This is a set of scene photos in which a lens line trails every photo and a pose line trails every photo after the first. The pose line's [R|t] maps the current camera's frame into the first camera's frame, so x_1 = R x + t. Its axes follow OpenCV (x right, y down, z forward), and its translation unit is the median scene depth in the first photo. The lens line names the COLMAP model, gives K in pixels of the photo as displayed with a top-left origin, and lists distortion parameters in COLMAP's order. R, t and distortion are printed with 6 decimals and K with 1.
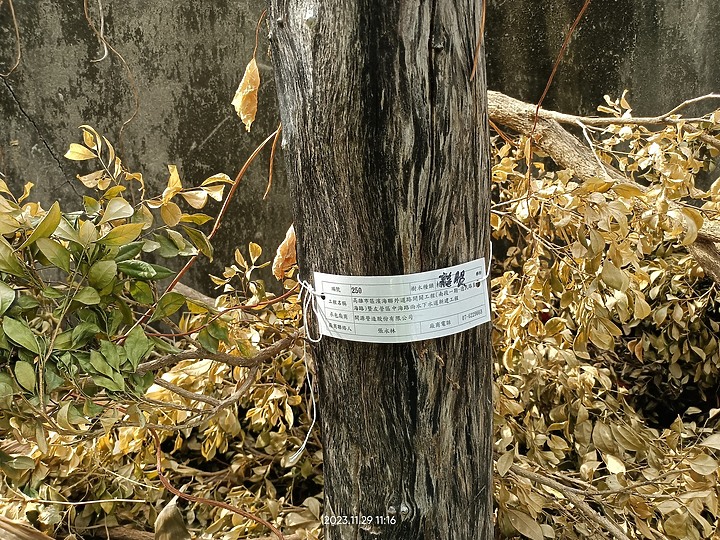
lens RADIAL K [[535.9, 0, 360.6], [0, 535.9, 269.5], [0, 0, 1]] dist [0.015251, -0.016781]
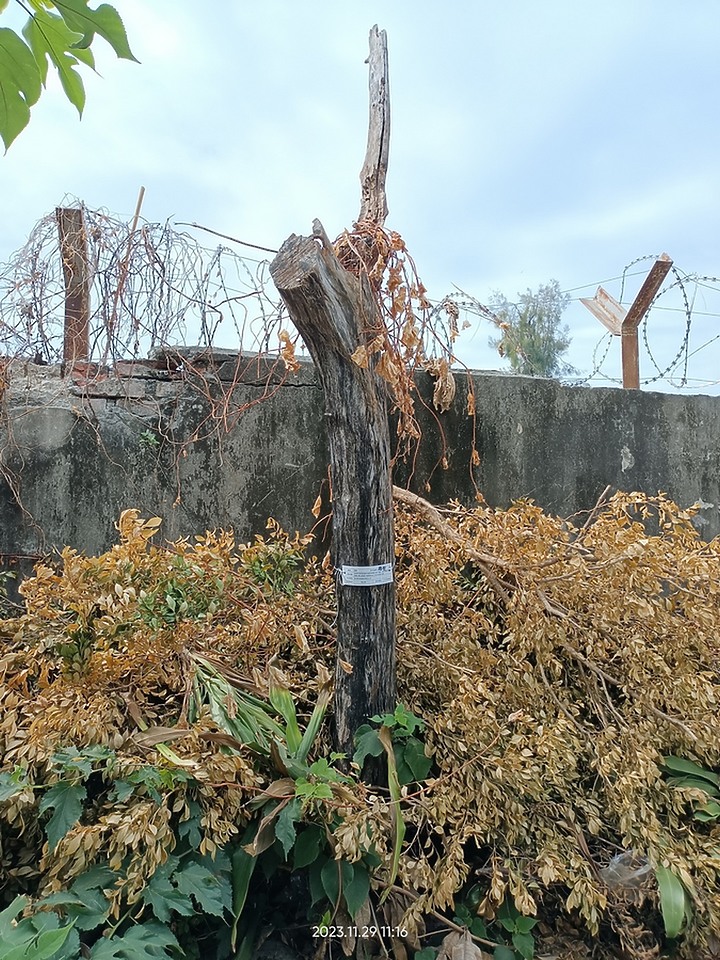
lens RADIAL K [[714.6, 0, 360.7], [0, 714.6, 480.8], [0, 0, 1]] dist [0.015251, -0.016781]
pose [[0.992992, 0.044578, 0.109456, -0.475745], [-0.026191, 0.986112, -0.164006, 0.210059], [-0.115247, 0.159990, 0.980368, -3.445834]]
